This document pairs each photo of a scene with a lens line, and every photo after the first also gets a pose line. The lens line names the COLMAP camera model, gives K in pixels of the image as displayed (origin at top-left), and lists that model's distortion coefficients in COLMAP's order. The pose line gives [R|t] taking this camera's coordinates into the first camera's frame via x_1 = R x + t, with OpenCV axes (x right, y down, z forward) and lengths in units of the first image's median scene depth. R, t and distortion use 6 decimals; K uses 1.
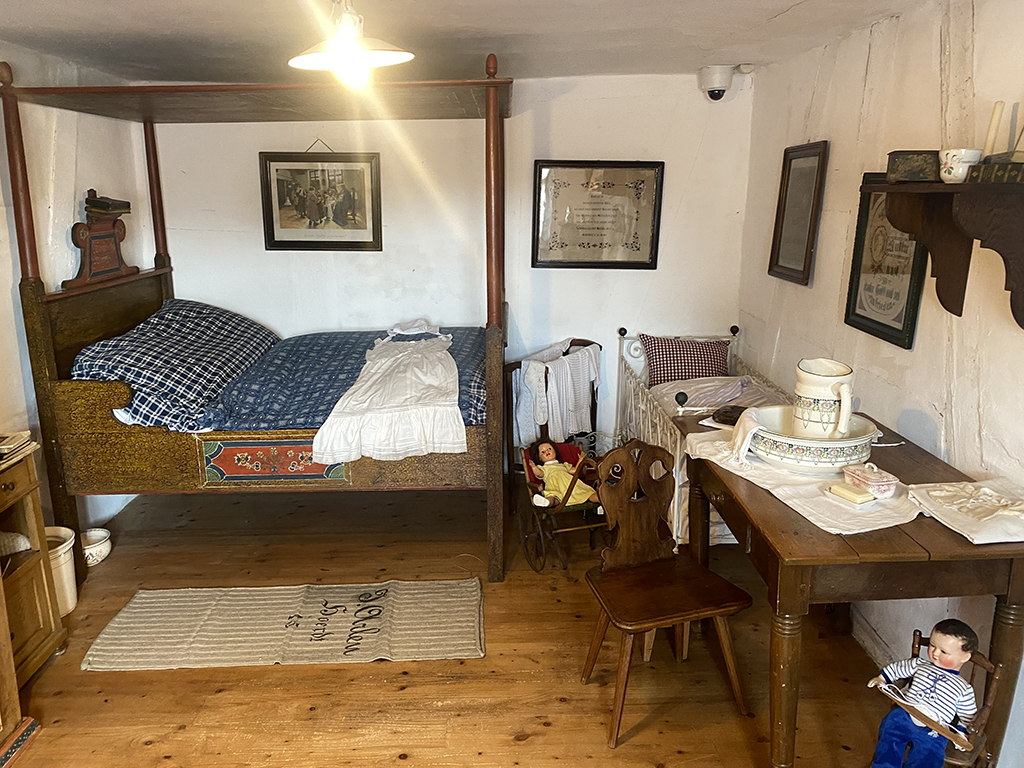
lens RADIAL K [[770.9, 0, 510.1], [0, 770.9, 377.0], [0, 0, 1]] dist [0.006212, -0.025147]
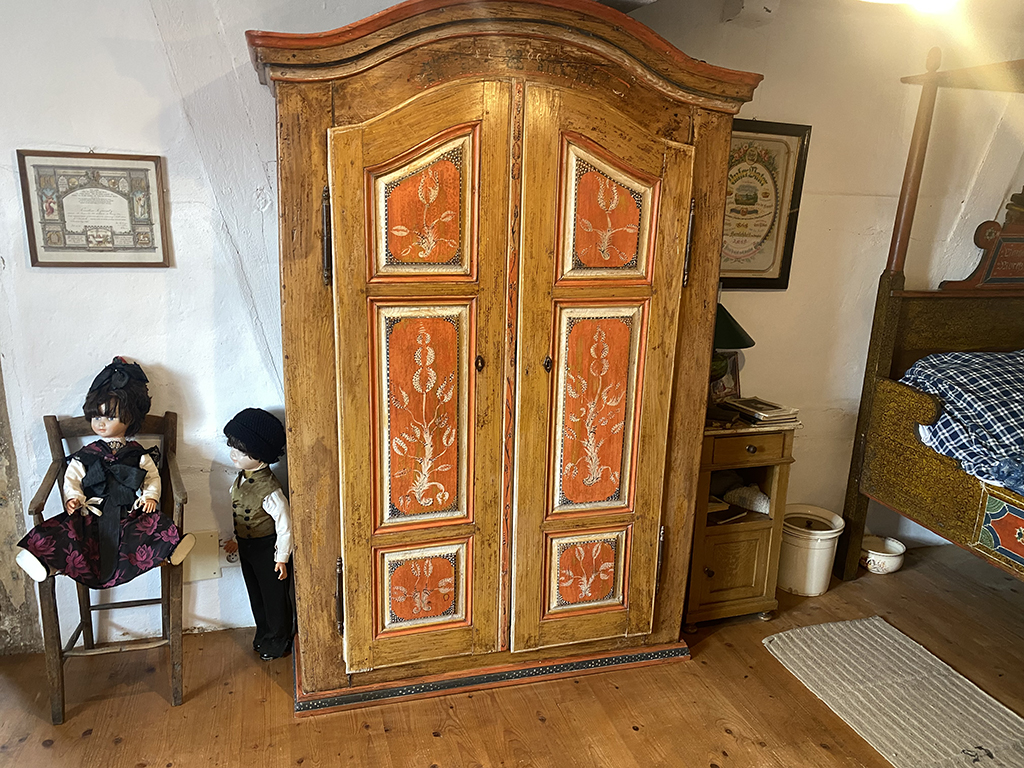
lens RADIAL K [[782.9, 0, 506.1], [0, 782.9, 388.4], [0, 0, 1]] dist [0.045763, -0.041018]
pose [[0.274200, 0.271062, -0.922681, 0.207127], [-0.263791, 0.943853, 0.198889, -0.055179], [0.924786, 0.188859, 0.330308, 0.227984]]
